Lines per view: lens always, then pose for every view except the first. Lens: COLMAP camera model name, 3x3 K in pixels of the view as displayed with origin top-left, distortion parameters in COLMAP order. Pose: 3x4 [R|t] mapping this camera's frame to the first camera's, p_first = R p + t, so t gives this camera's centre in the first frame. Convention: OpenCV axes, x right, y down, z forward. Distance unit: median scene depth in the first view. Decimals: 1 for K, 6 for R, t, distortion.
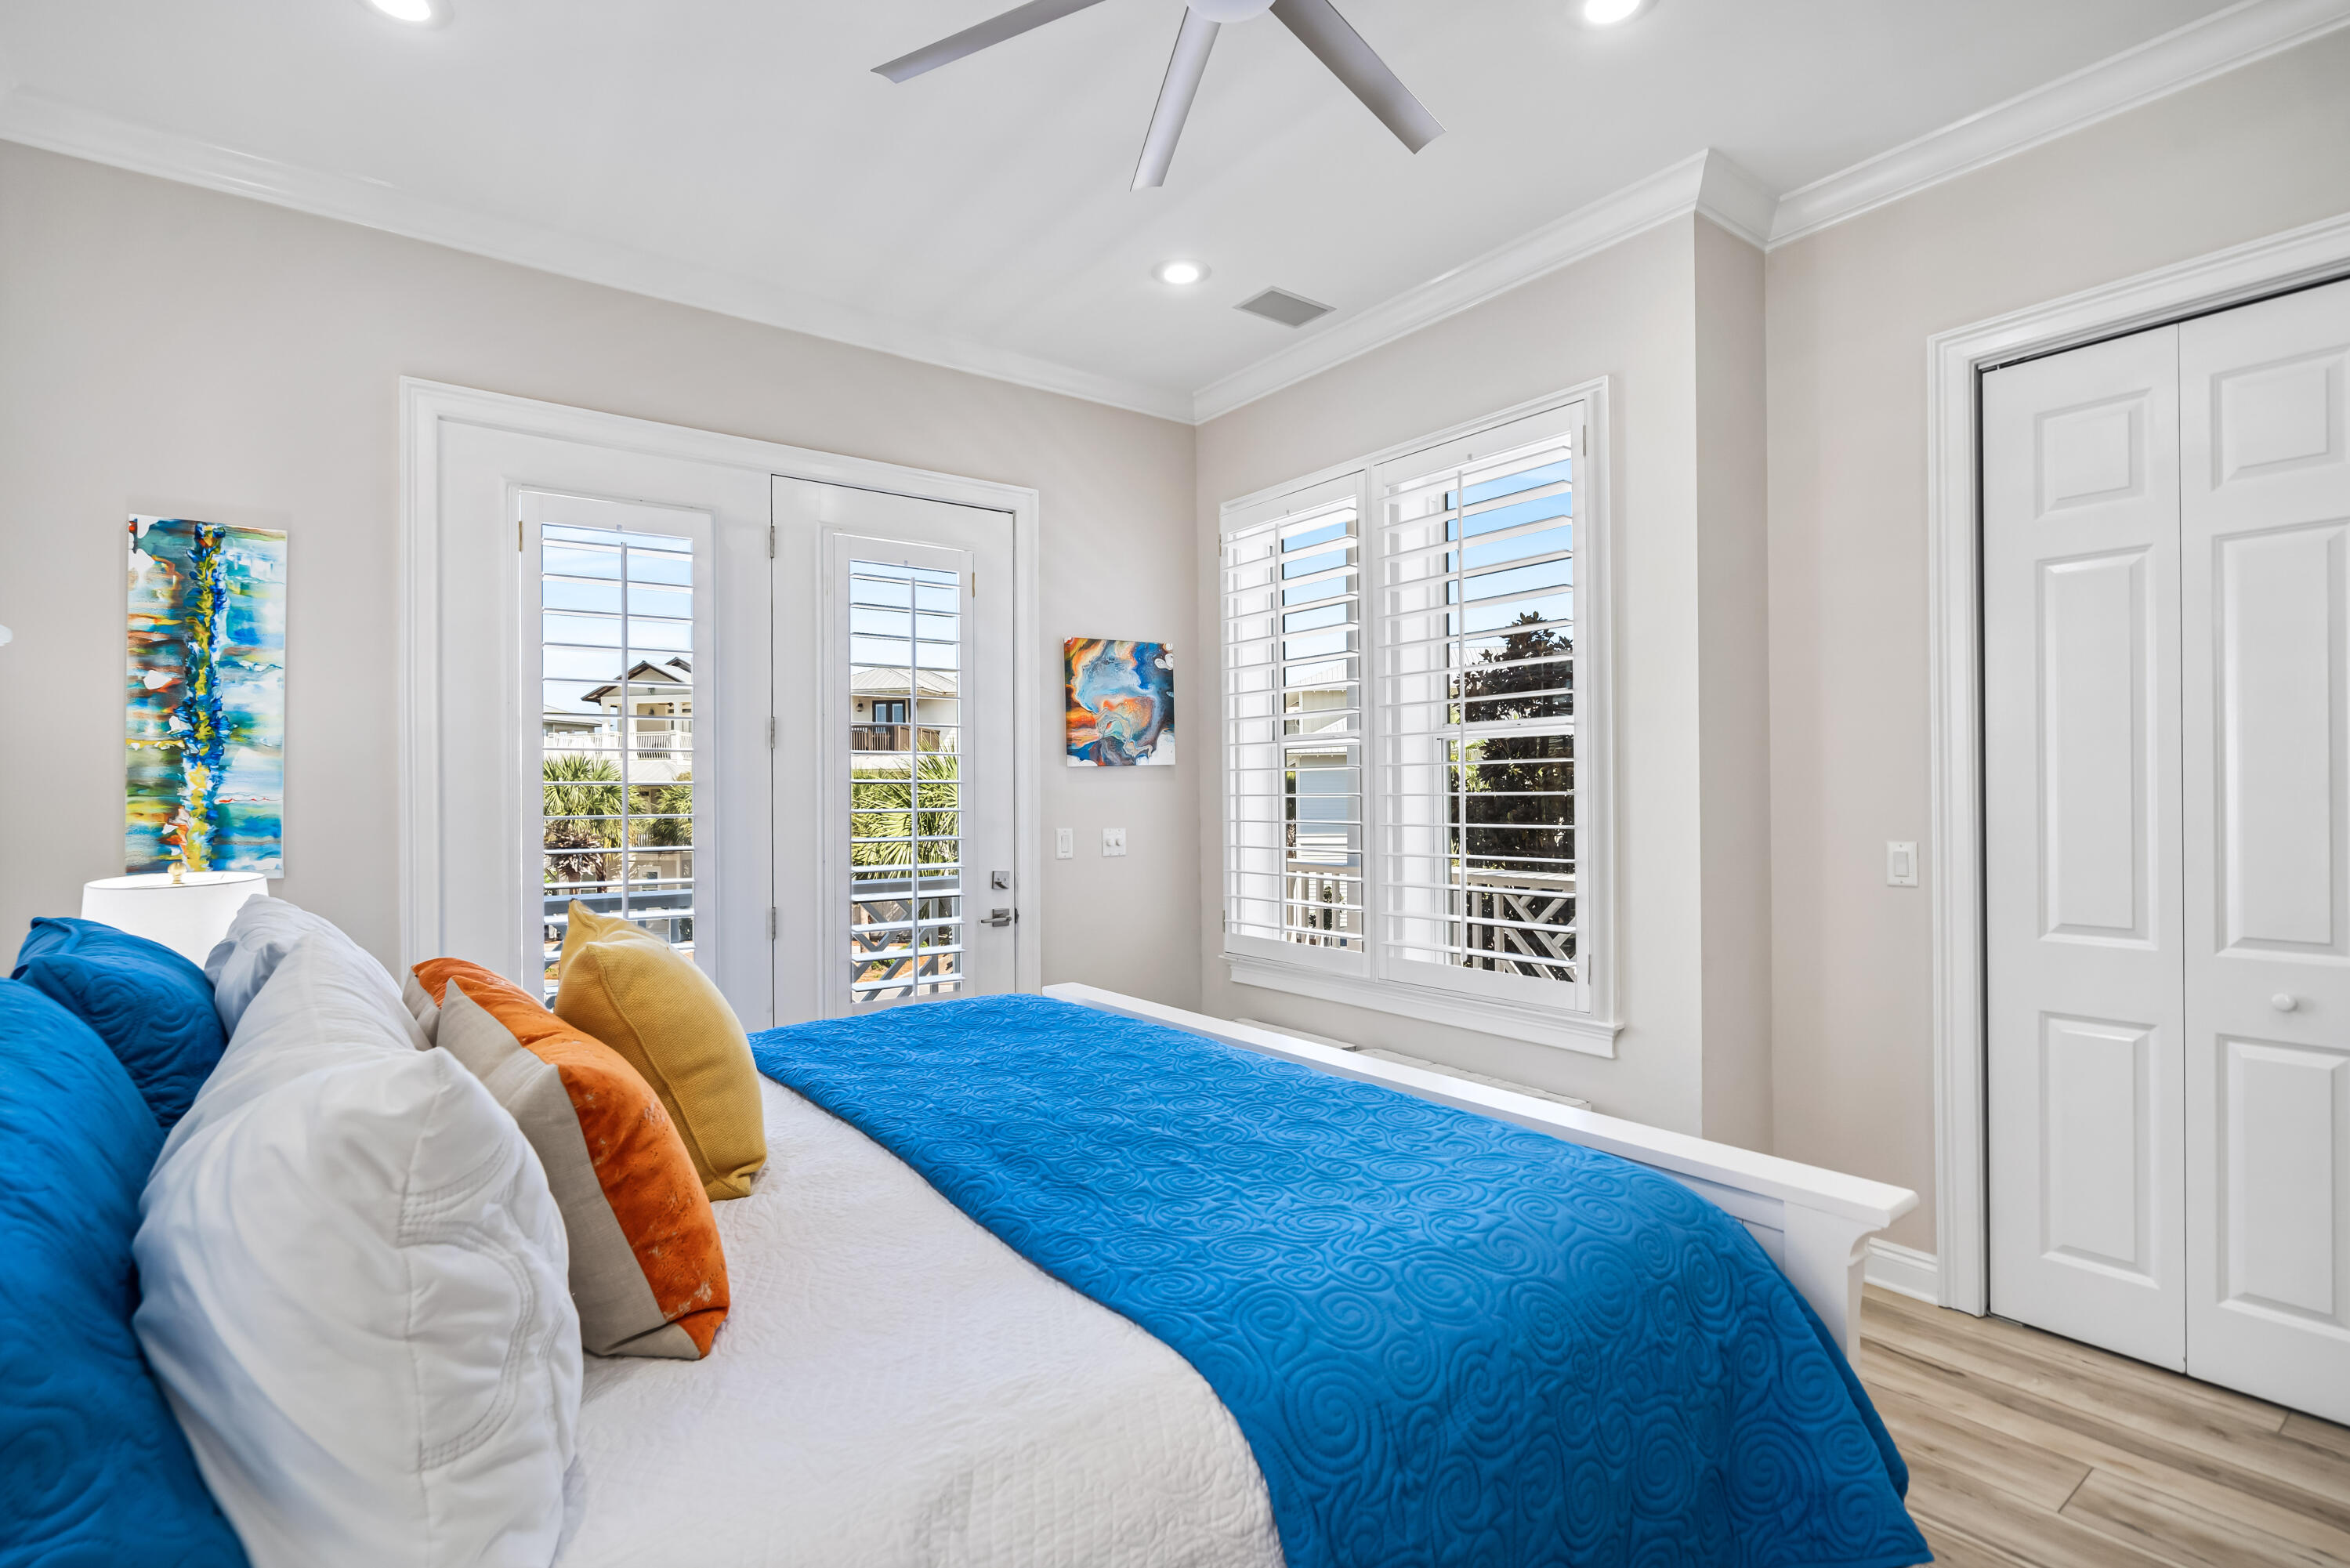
lens RADIAL K [[1099.8, 0, 1175.0], [0, 1099.8, 784.0], [0, 0, 1]] dist [0.000571, 0.000083]
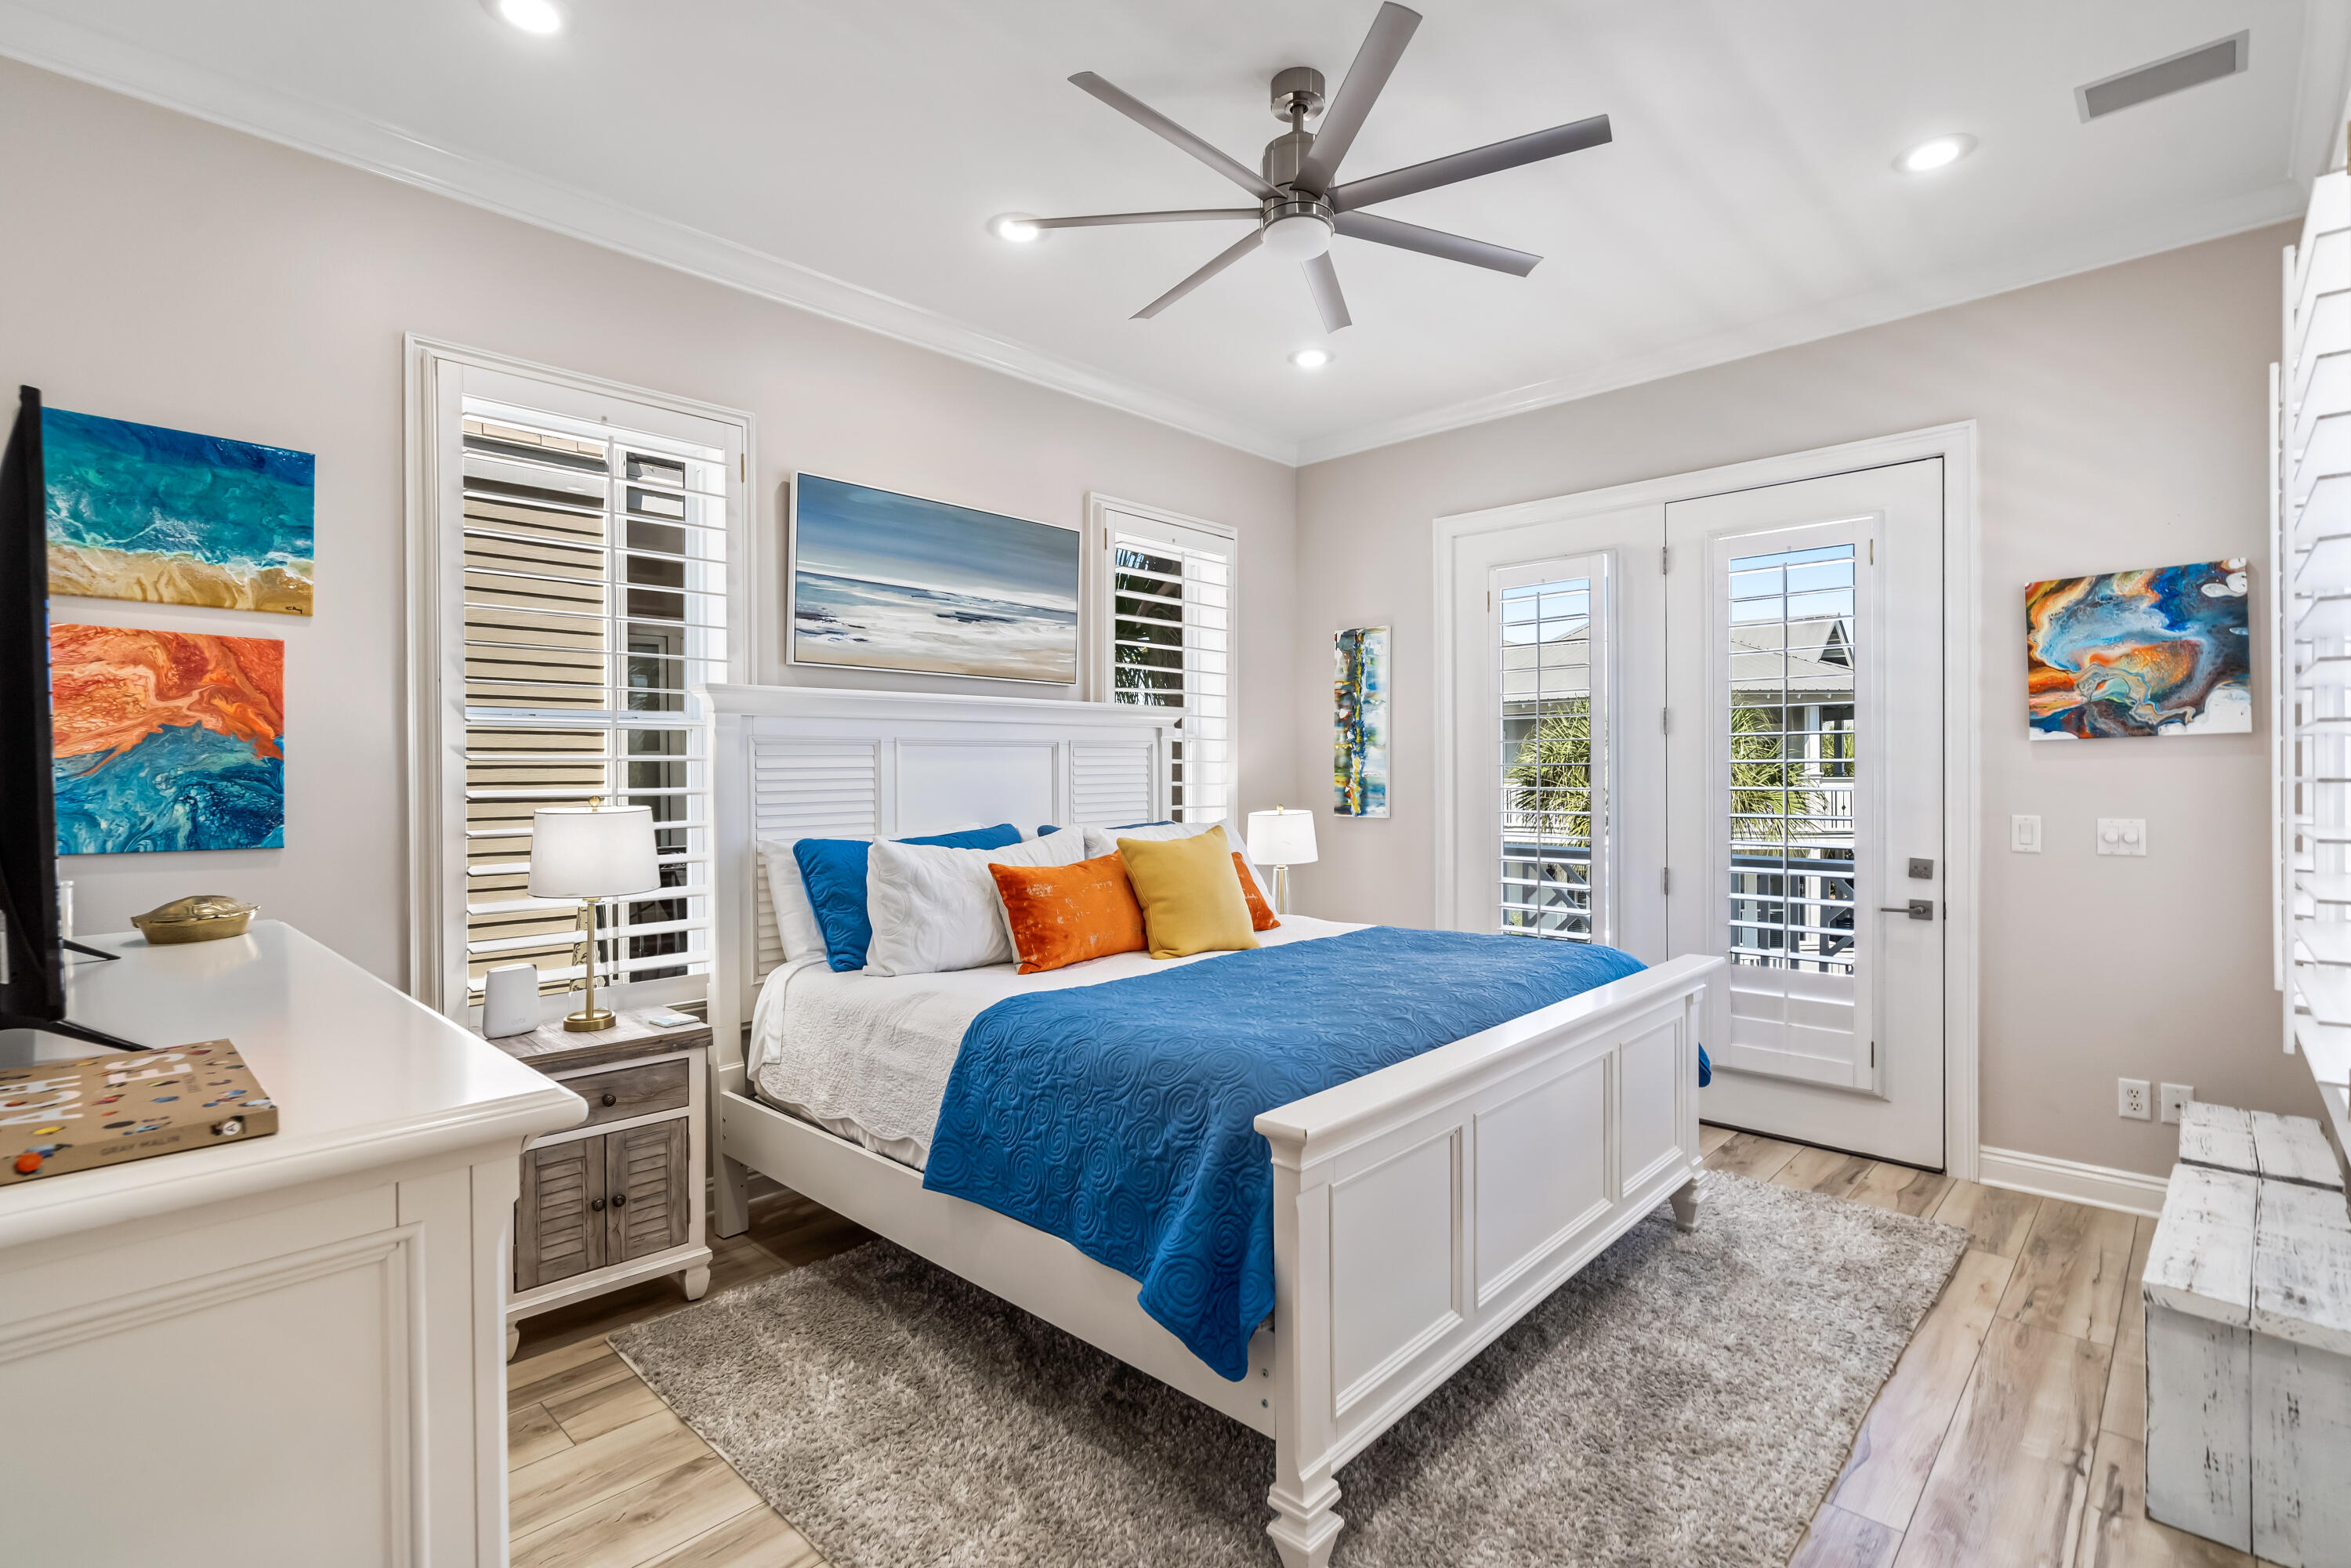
lens RADIAL K [[1100.2, 0, 1175.5], [0, 1100.2, 784.0], [0, 0, 1]] dist [0.000571, 0.000083]
pose [[0.174475, 0.012625, -0.984581, 0.619090], [0.005947, 0.999886, 0.013875, 0.001621], [0.984644, -0.008276, 0.174380, 0.232820]]
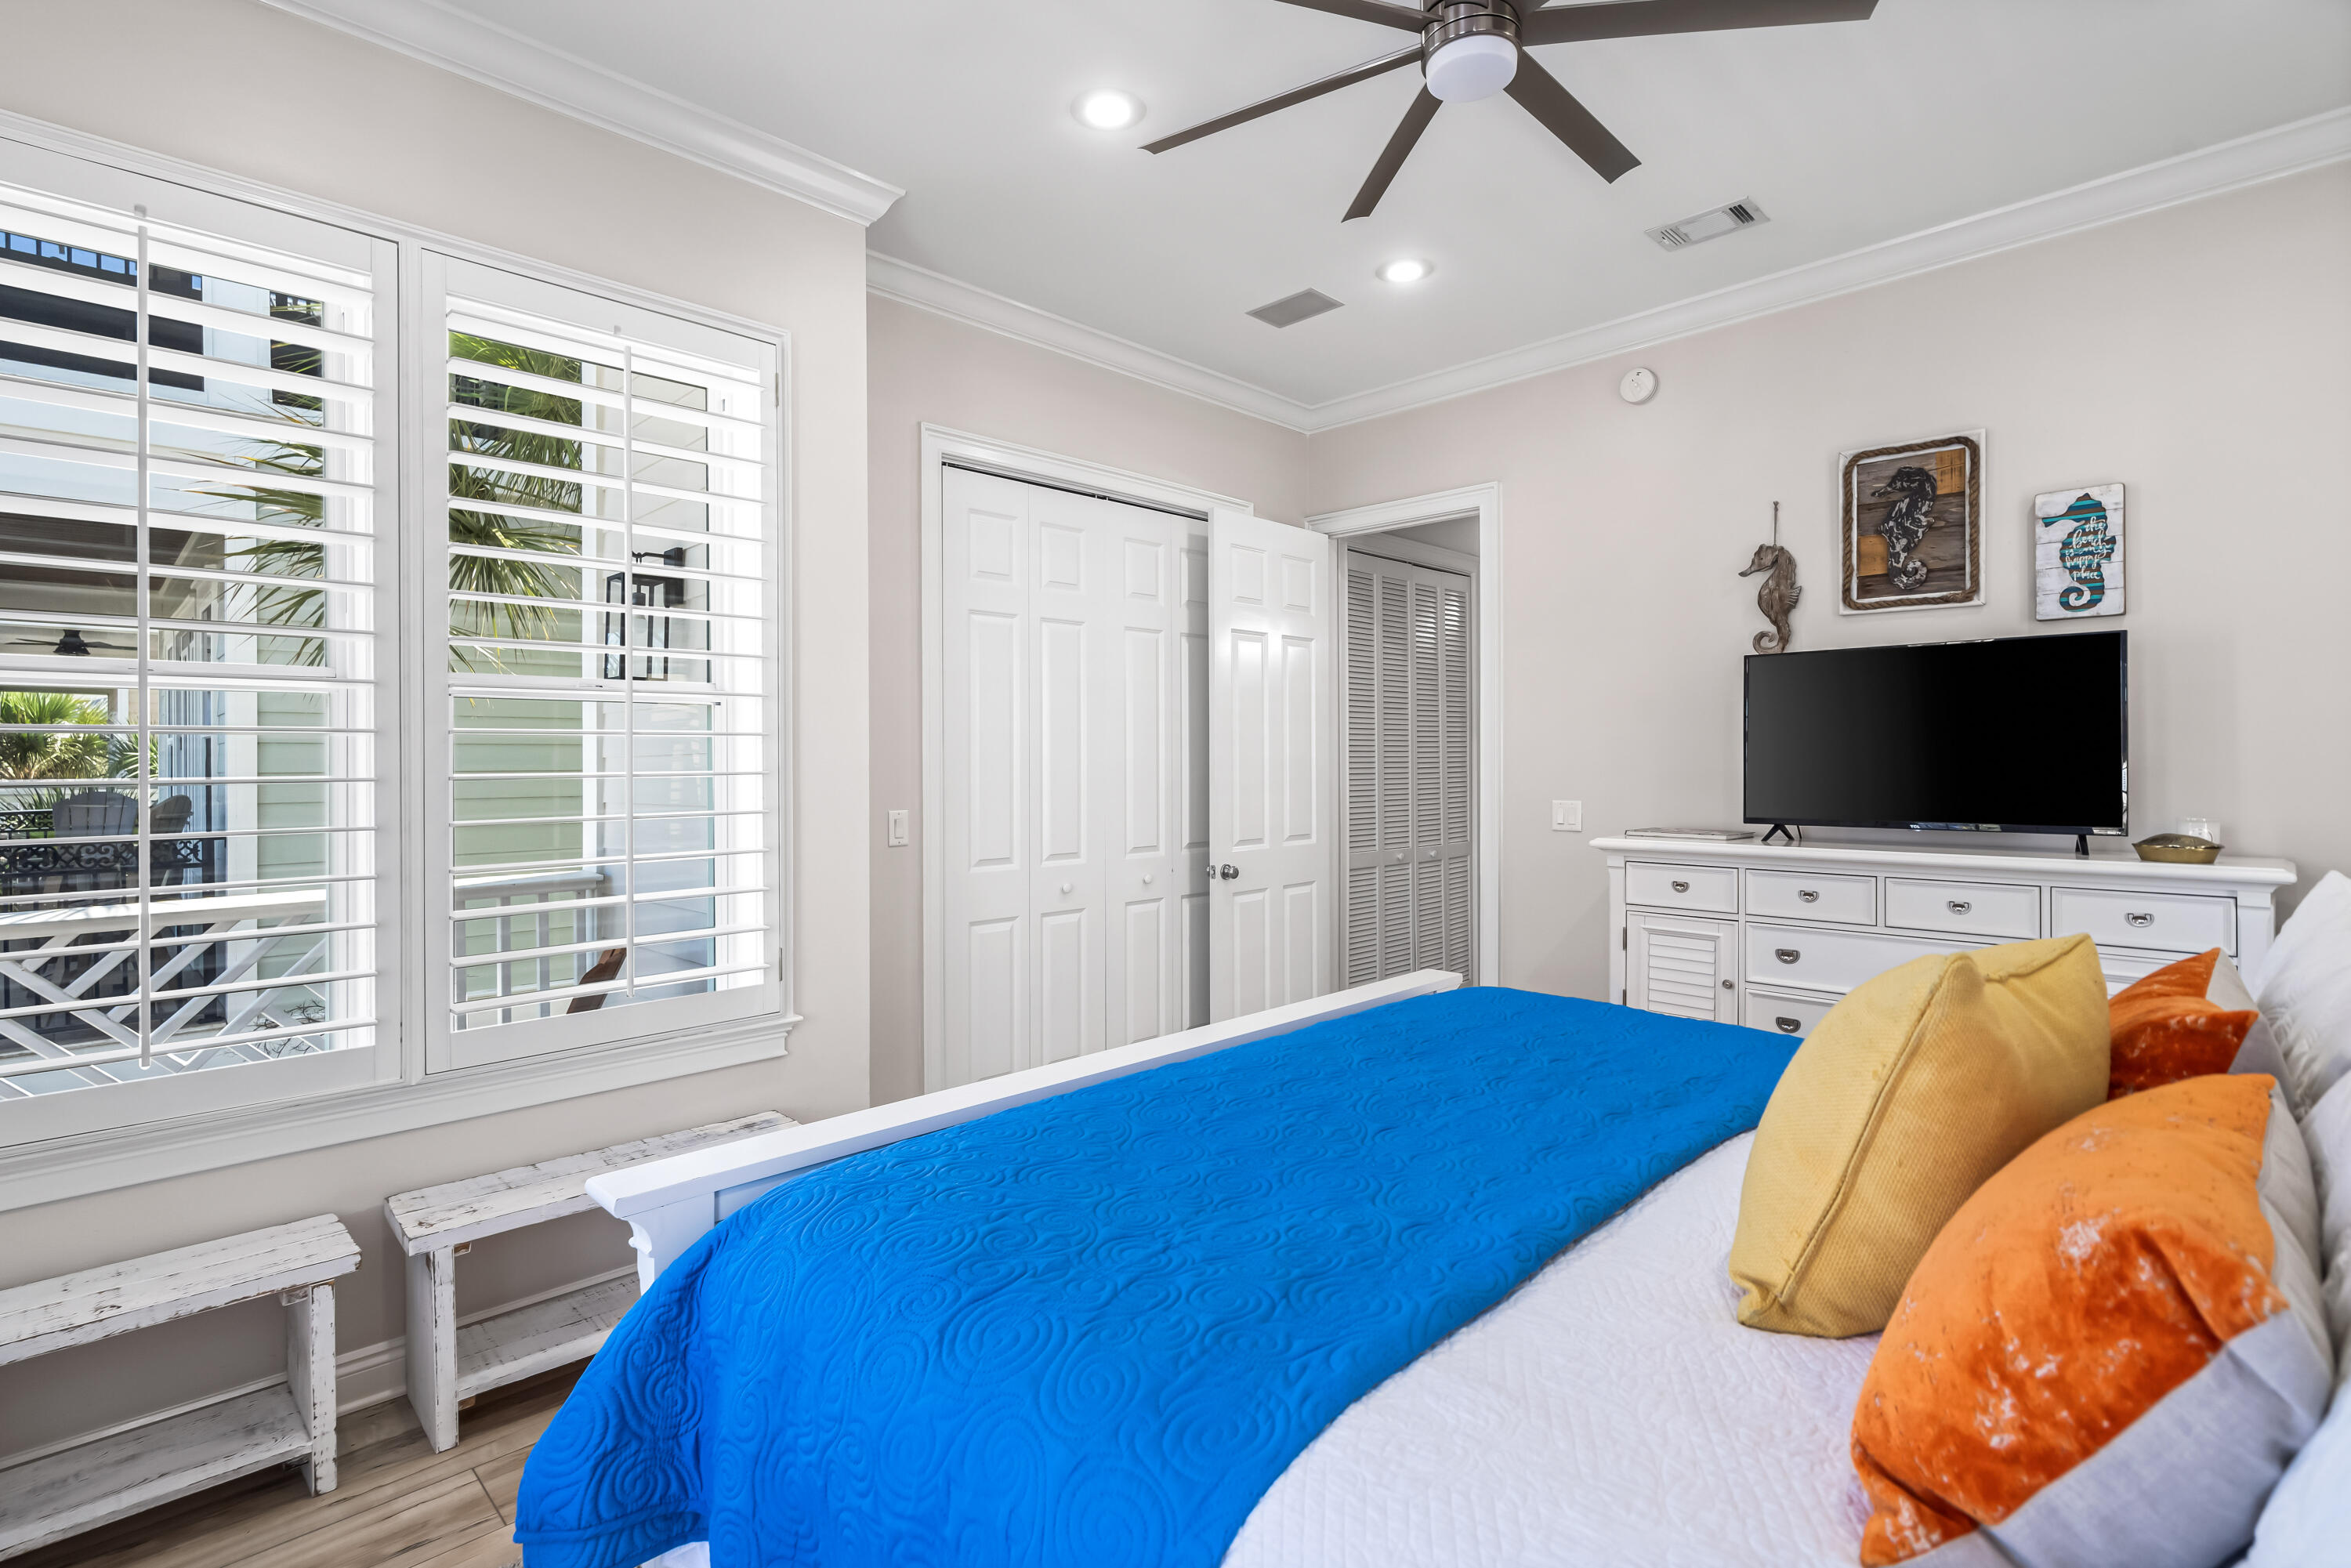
lens RADIAL K [[1109.0, 0, 1170.4], [0, 1109.0, 756.5], [0, 0, 1]] dist [-0.000209, 0.000028]
pose [[-0.129121, 0.009792, 0.991581, -0.845910], [0.003689, 0.999949, -0.009395, 0.004995], [-0.991622, 0.002445, -0.129150, 1.138679]]
